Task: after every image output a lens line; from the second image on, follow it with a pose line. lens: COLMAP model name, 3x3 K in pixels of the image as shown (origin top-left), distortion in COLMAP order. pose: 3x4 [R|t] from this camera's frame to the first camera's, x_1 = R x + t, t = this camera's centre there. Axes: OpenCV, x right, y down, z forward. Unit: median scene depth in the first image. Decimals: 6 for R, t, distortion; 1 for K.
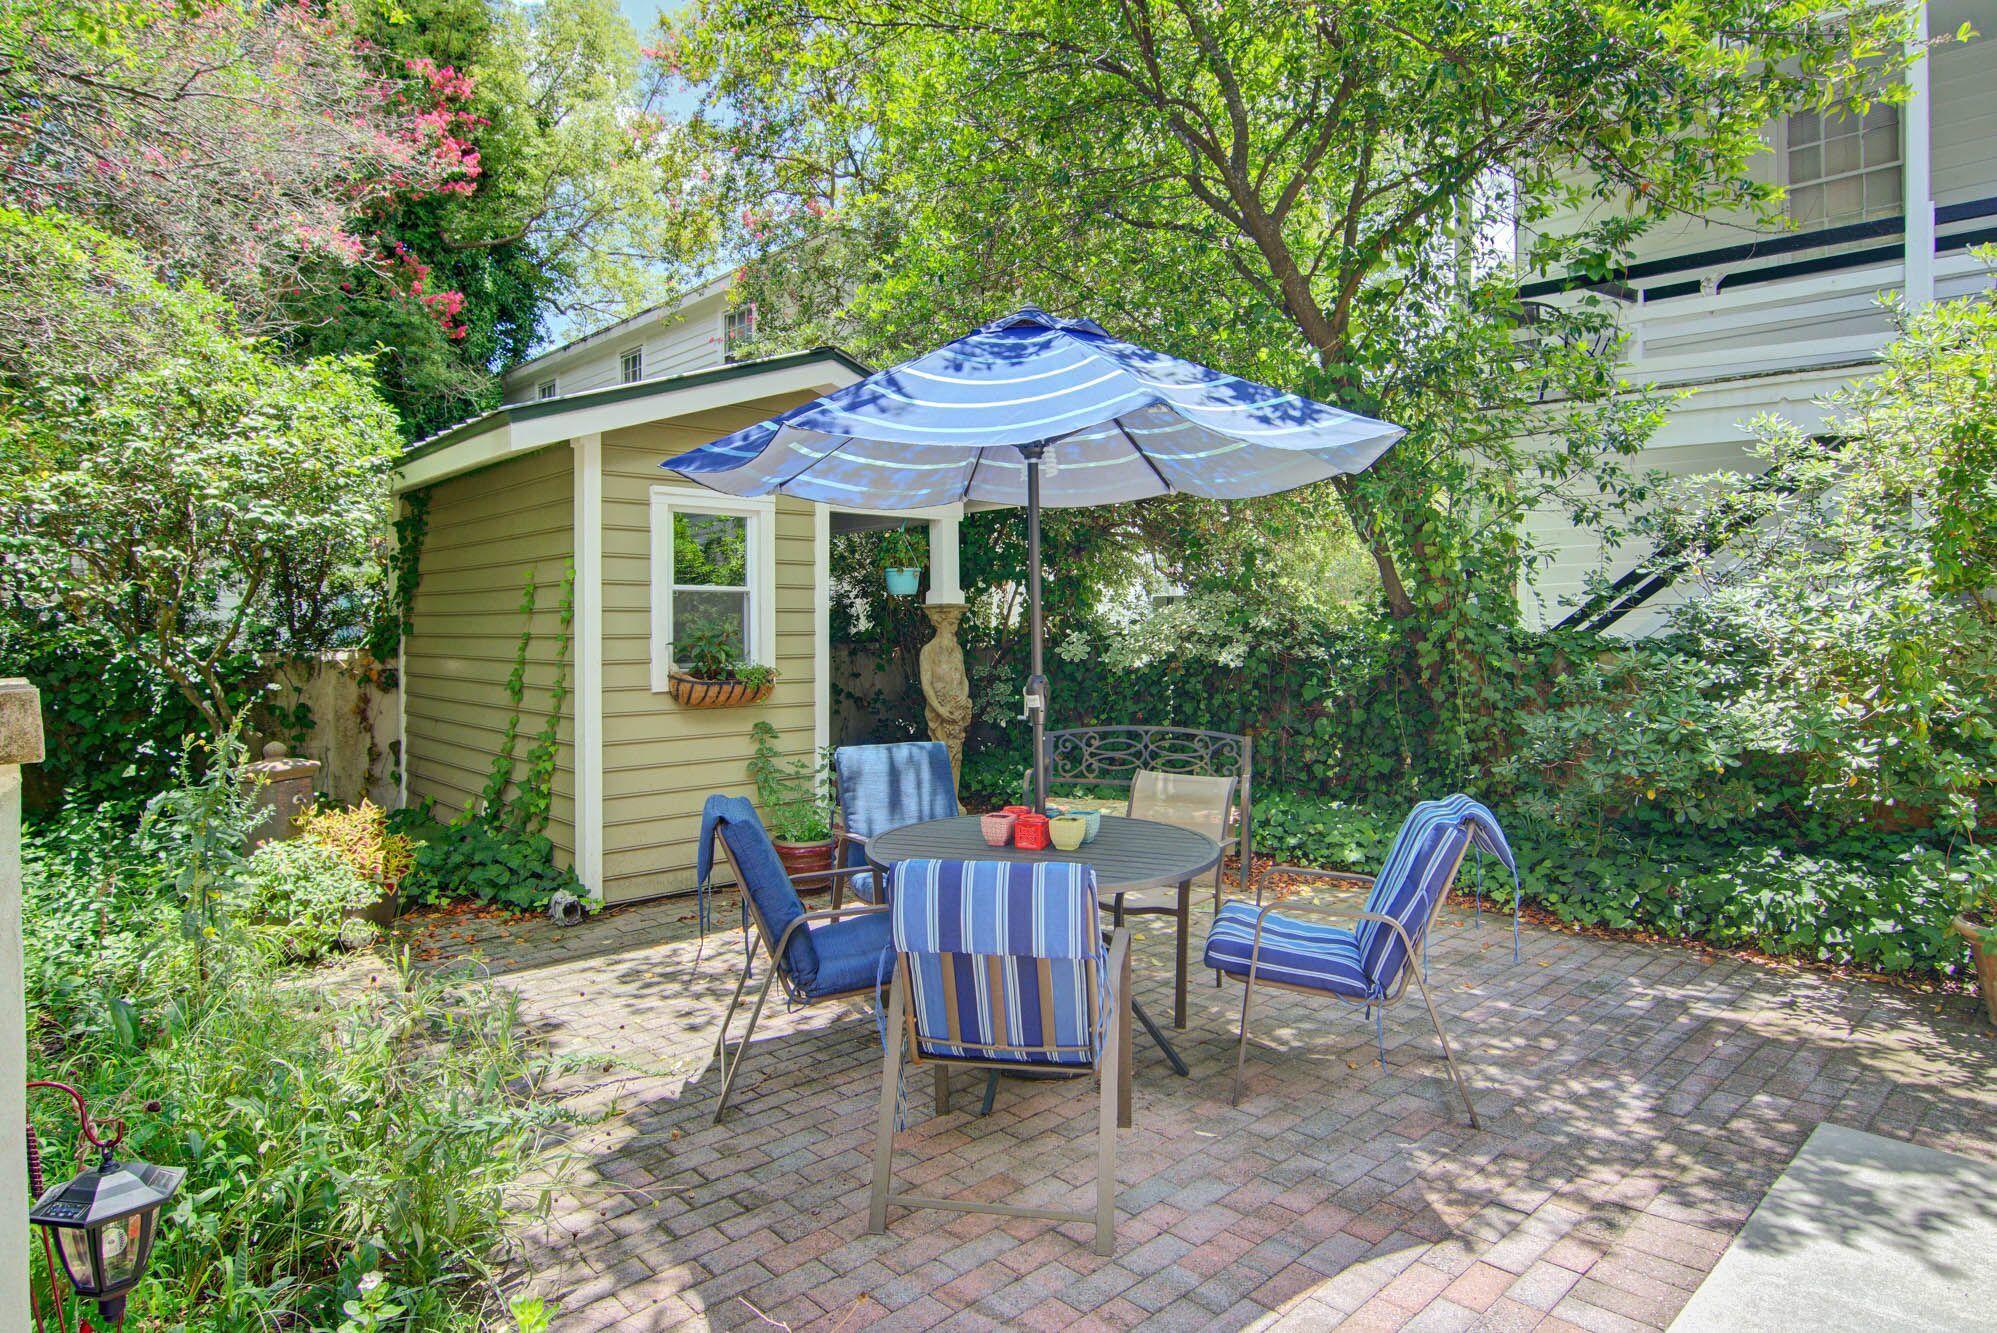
lens RADIAL K [[1126.5, 0, 996.6], [0, 1126.5, 649.8], [0, 0, 1]] dist [-0.014668, -0.006192]
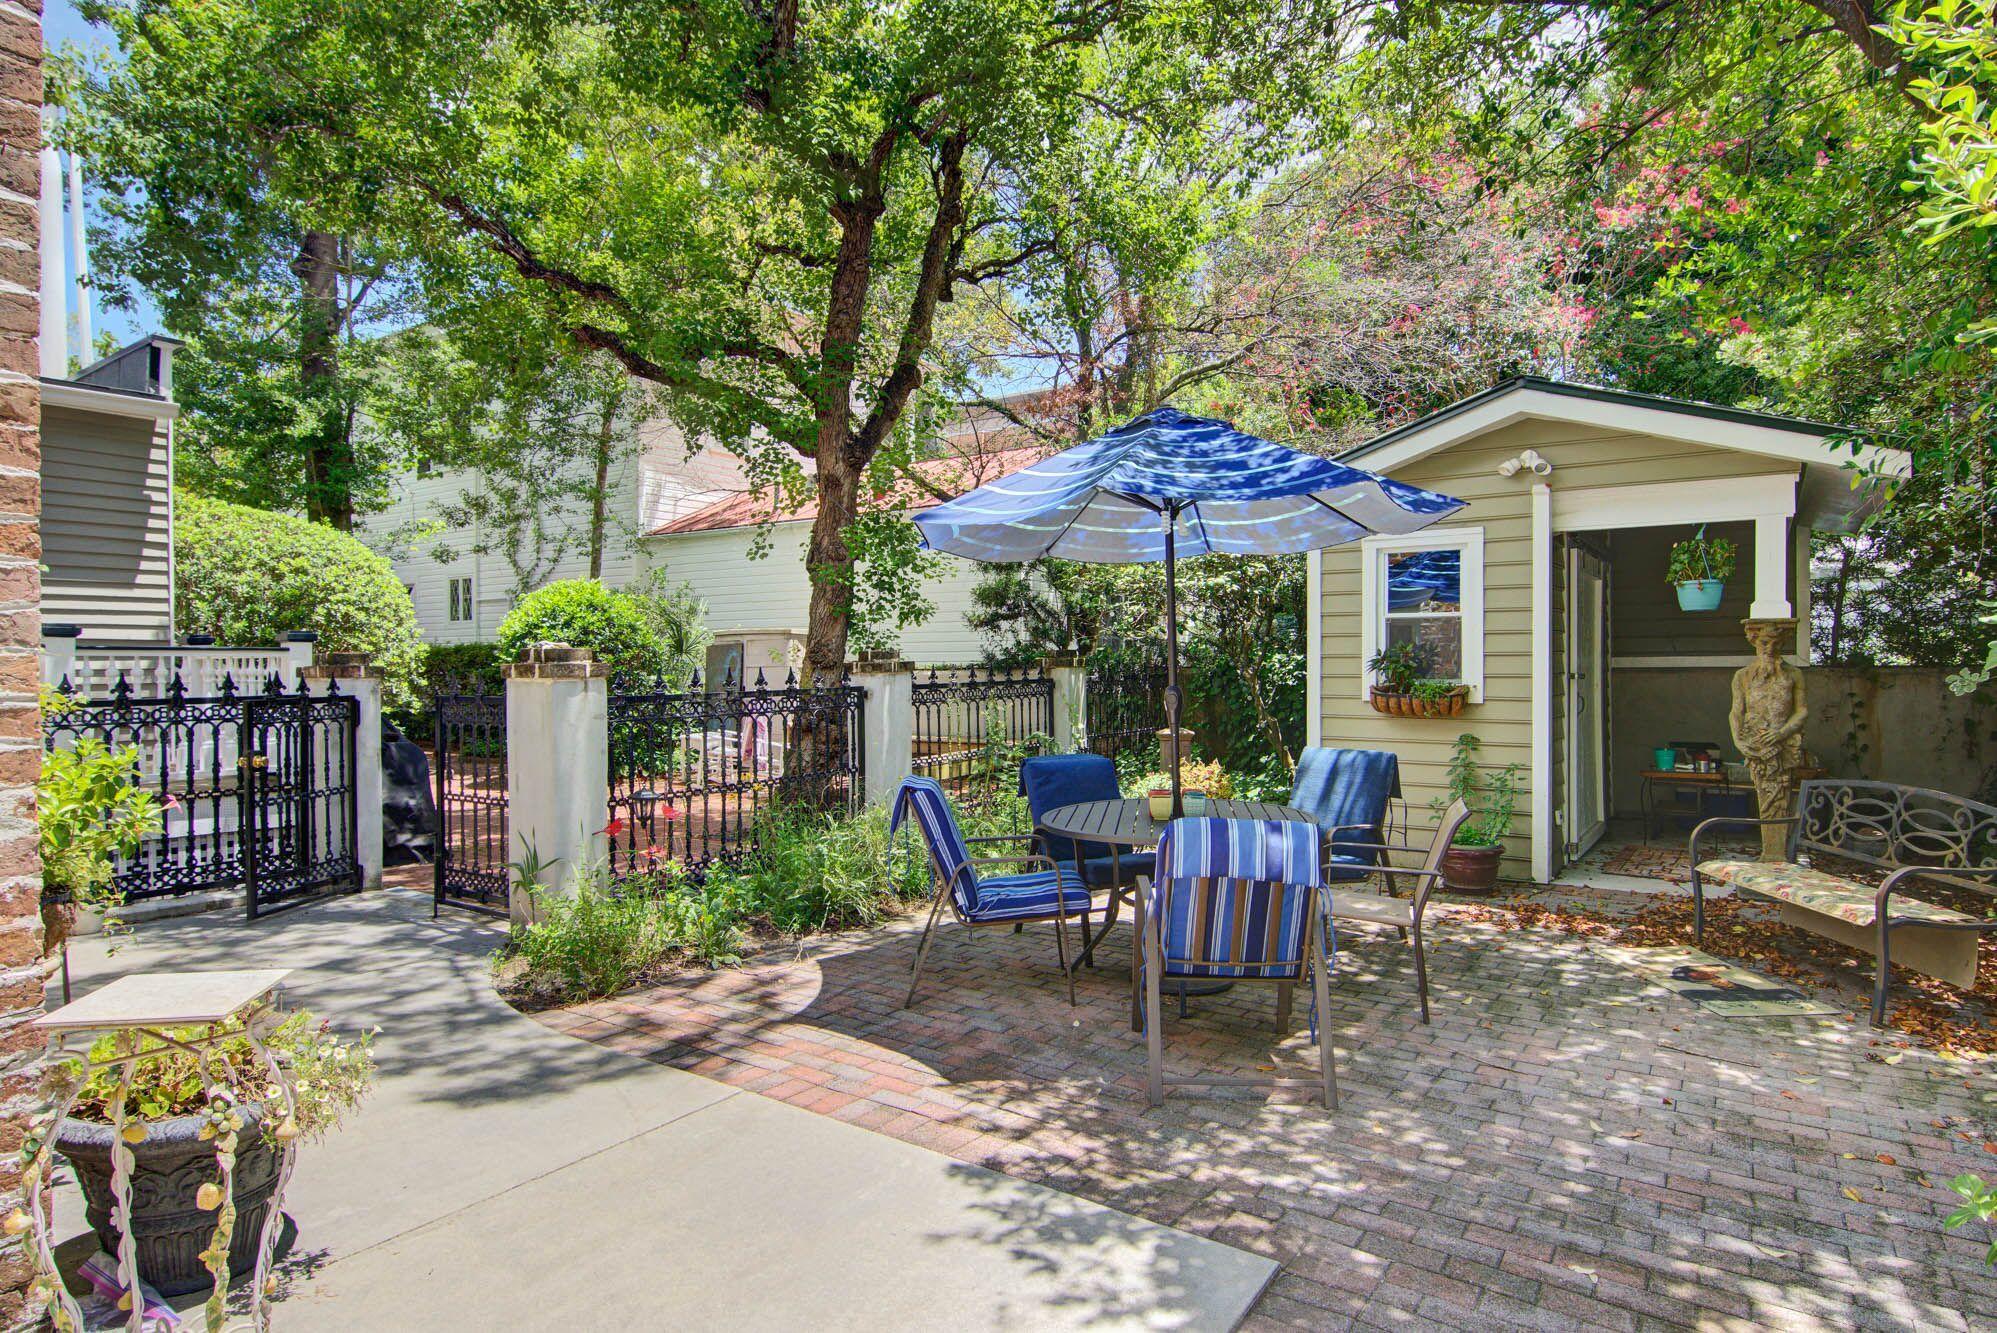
lens RADIAL K [[1126.5, 0, 995.5], [0, 1126.5, 668.0], [0, 0, 1]] dist [-0.014668, -0.006192]
pose [[0.195443, 0.010191, -0.980662, 1.342274], [-0.018407, 0.999808, 0.006722, 0.000281], [0.980542, 0.016737, 0.195593, 0.578834]]
